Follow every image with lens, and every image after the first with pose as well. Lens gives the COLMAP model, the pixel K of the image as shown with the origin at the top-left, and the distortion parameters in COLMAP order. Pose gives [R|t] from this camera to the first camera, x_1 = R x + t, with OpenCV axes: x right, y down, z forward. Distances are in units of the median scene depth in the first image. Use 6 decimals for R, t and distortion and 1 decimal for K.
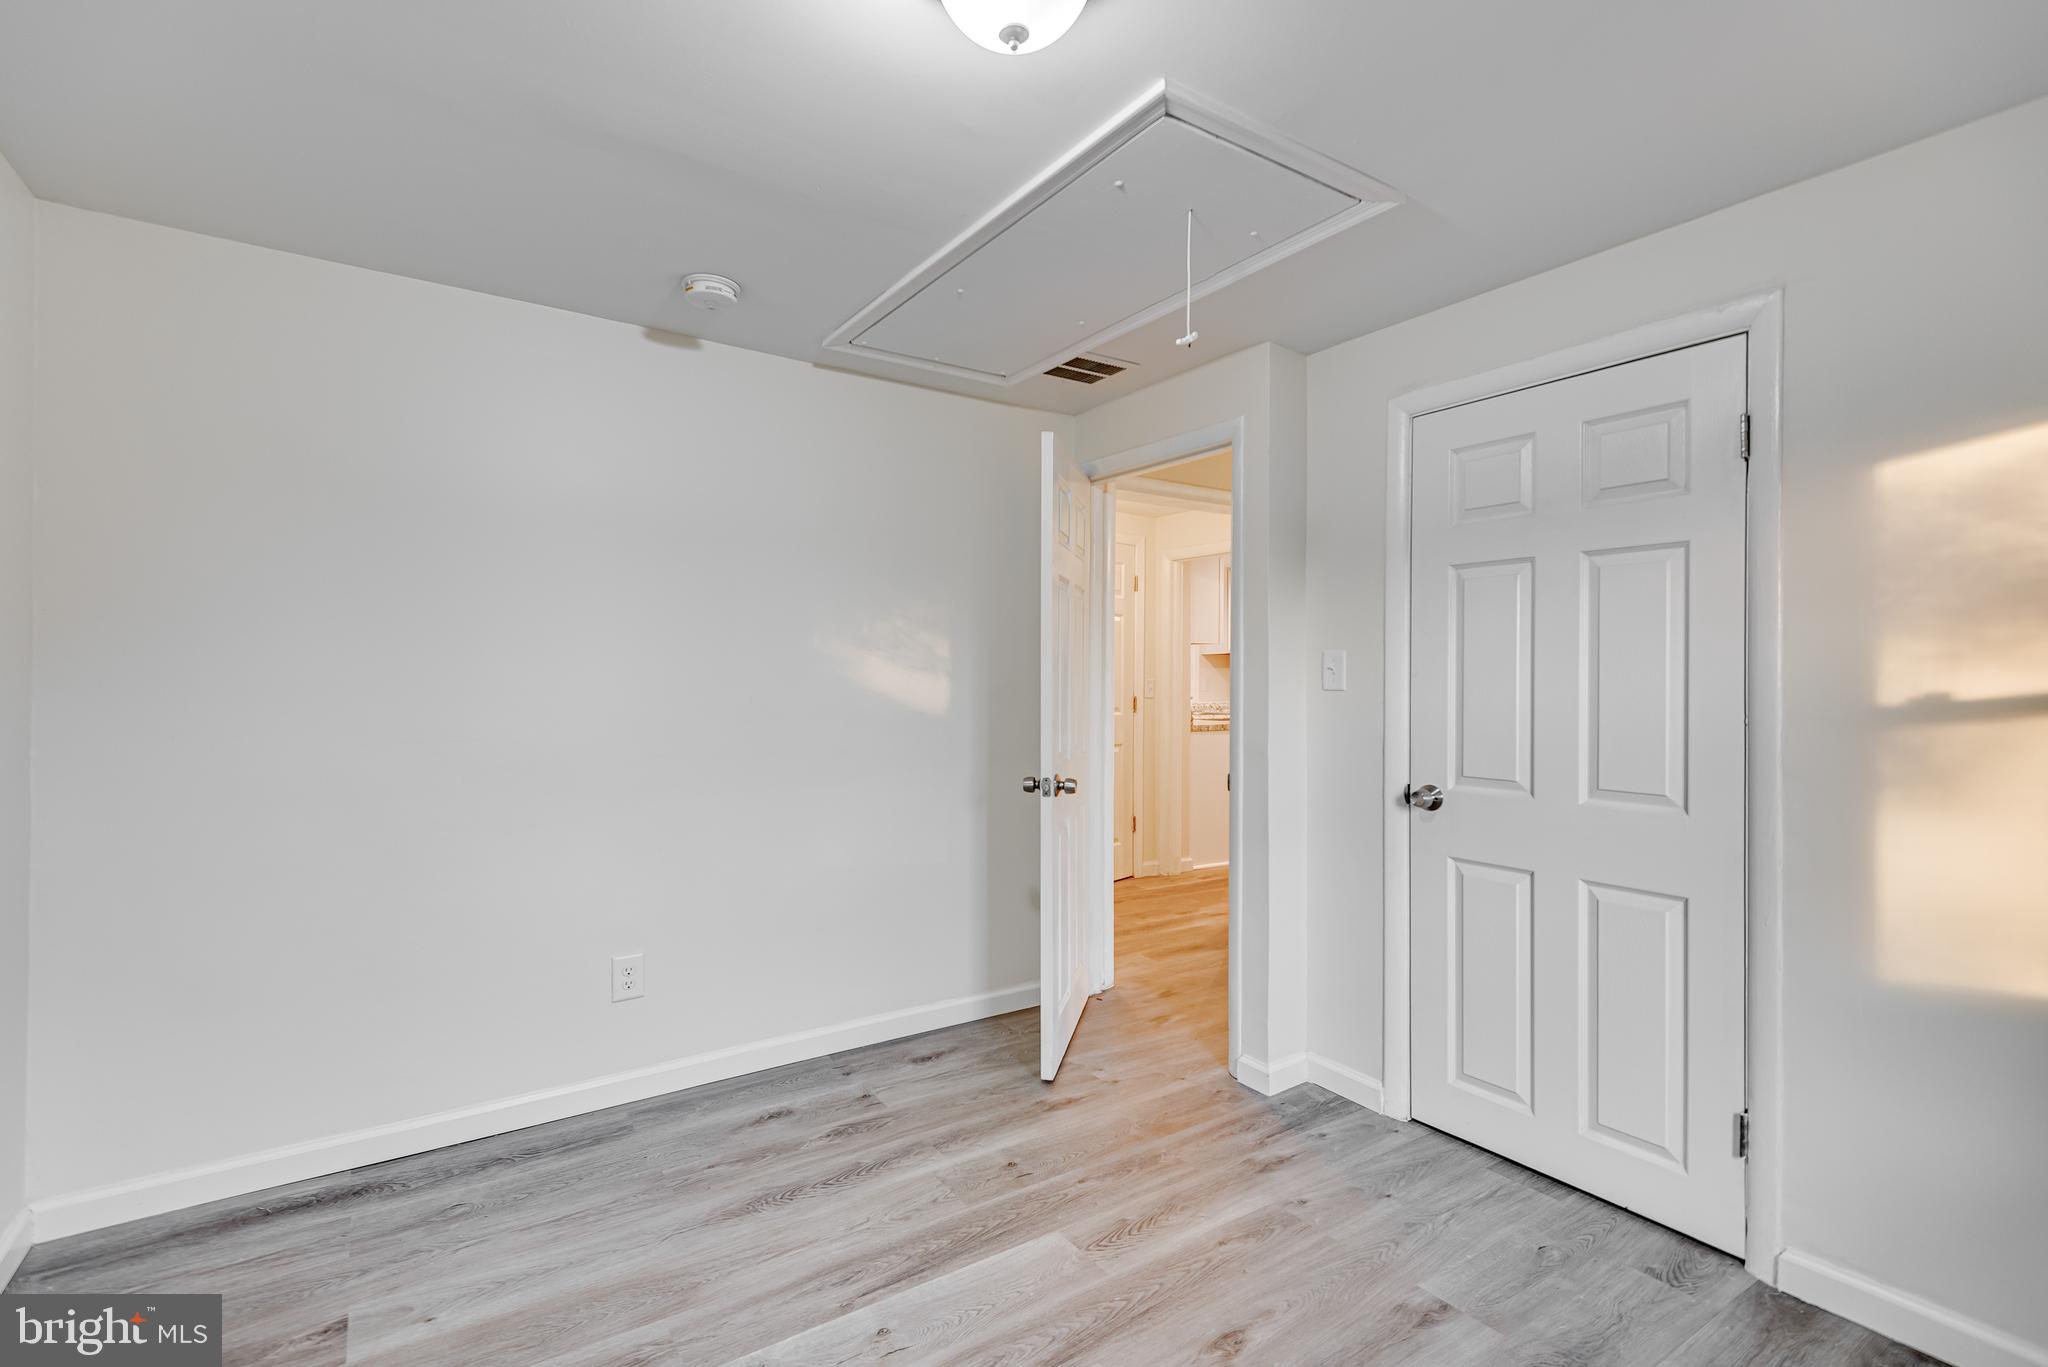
lens RADIAL K [[933.0, 0, 1030.8], [0, 933.0, 675.0], [0, 0, 1]] dist [0.033410, -0.014139]
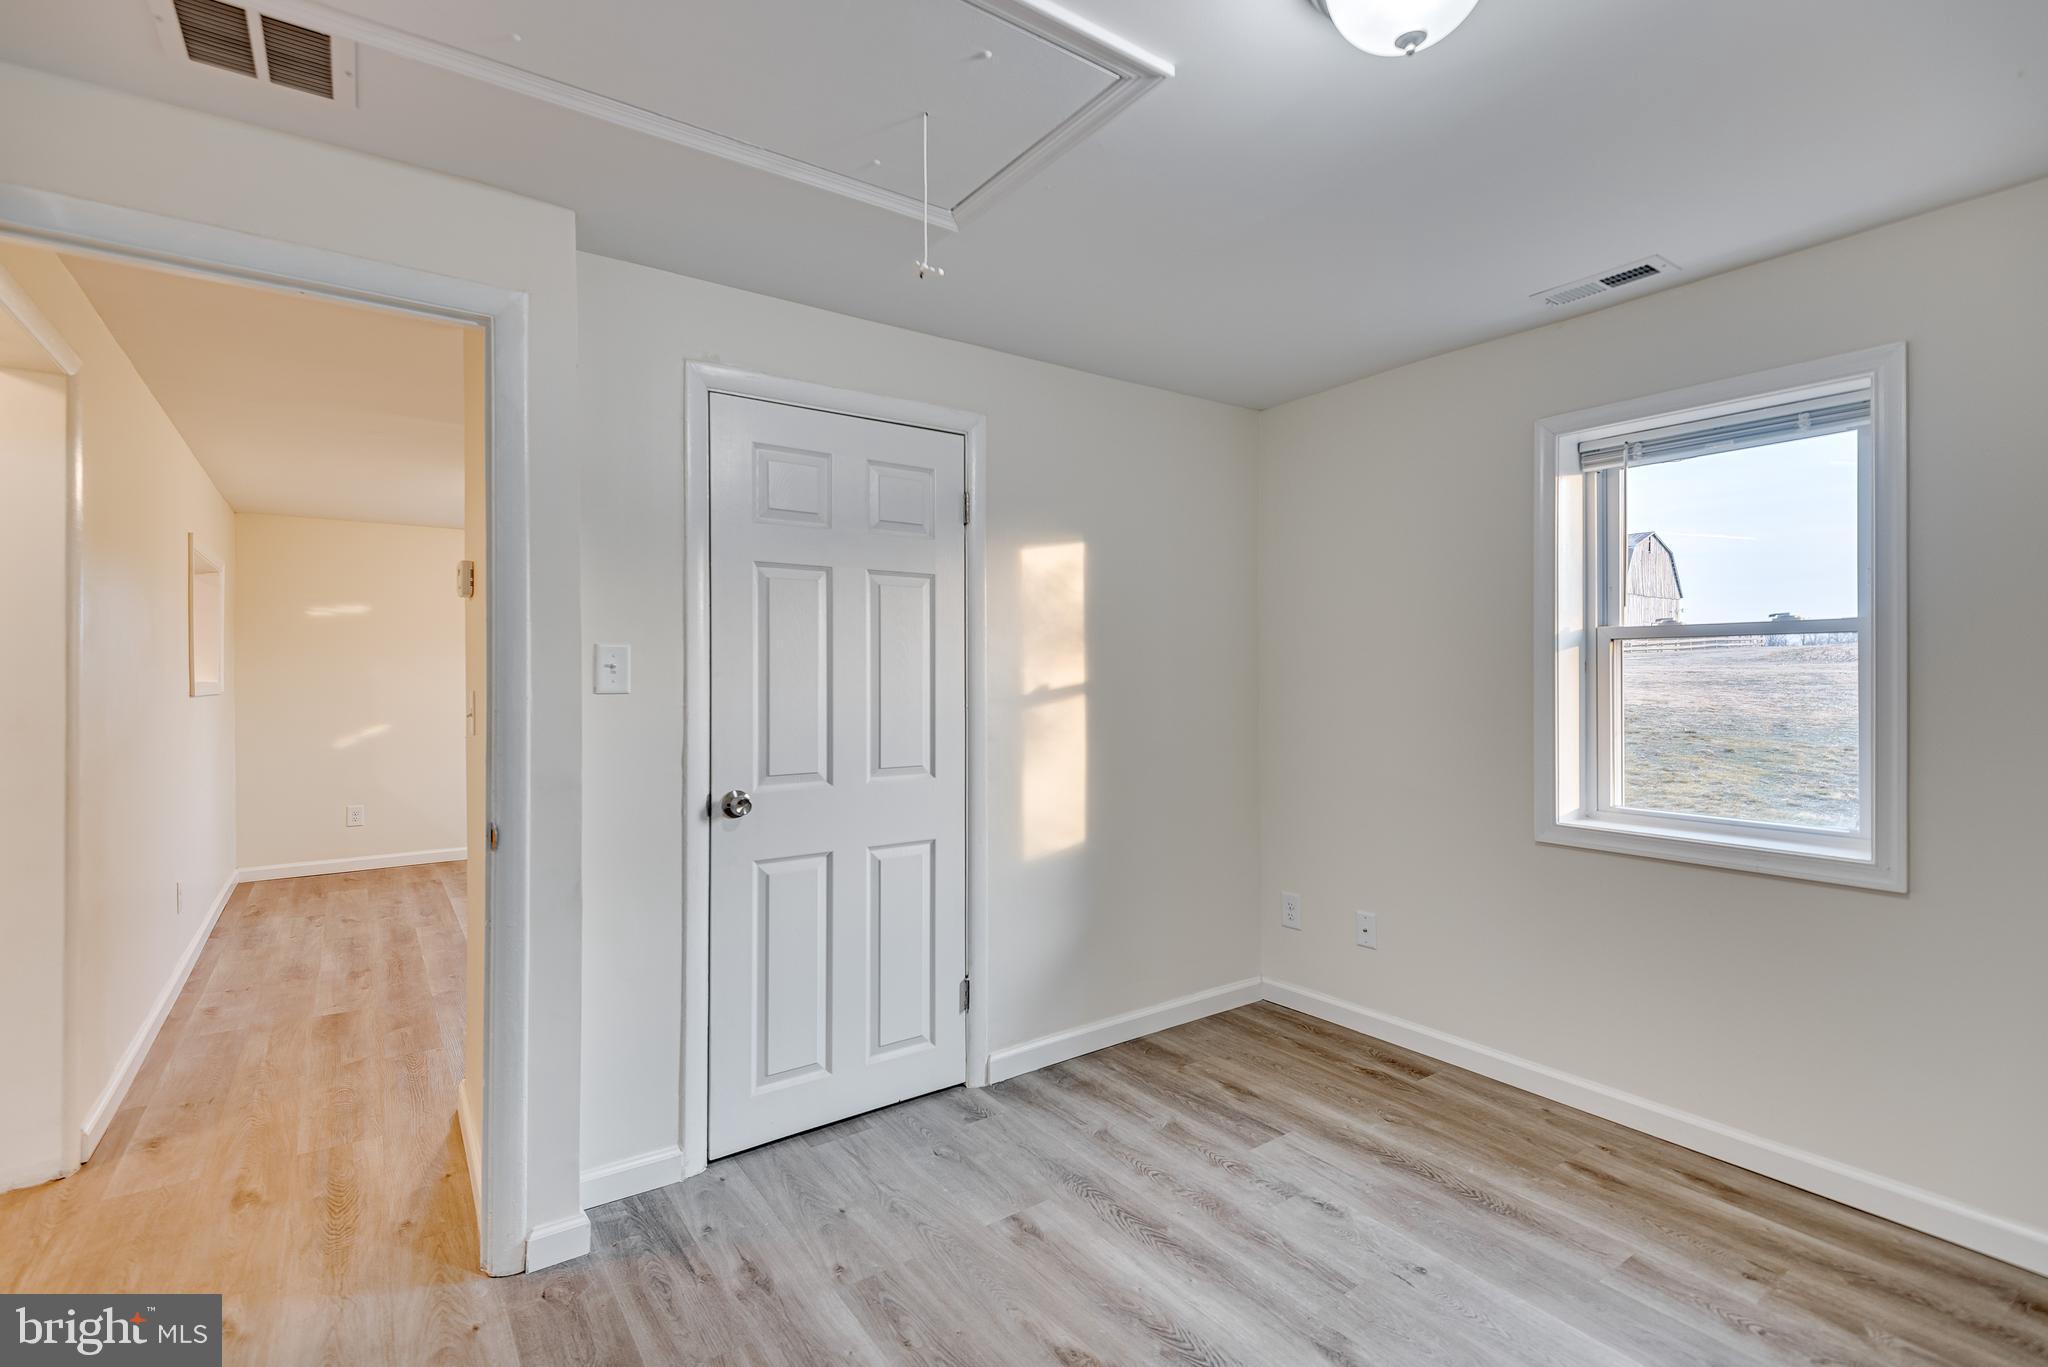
lens RADIAL K [[961.6, 0, 984.4], [0, 961.6, 674.8], [0, 0, 1]] dist [0.032265, -0.000824]
pose [[-0.002278, -0.002135, 0.999995, -0.593726], [0.000739, 0.999997, 0.002136, -0.001440], [-0.999997, 0.000744, -0.002276, 0.820454]]
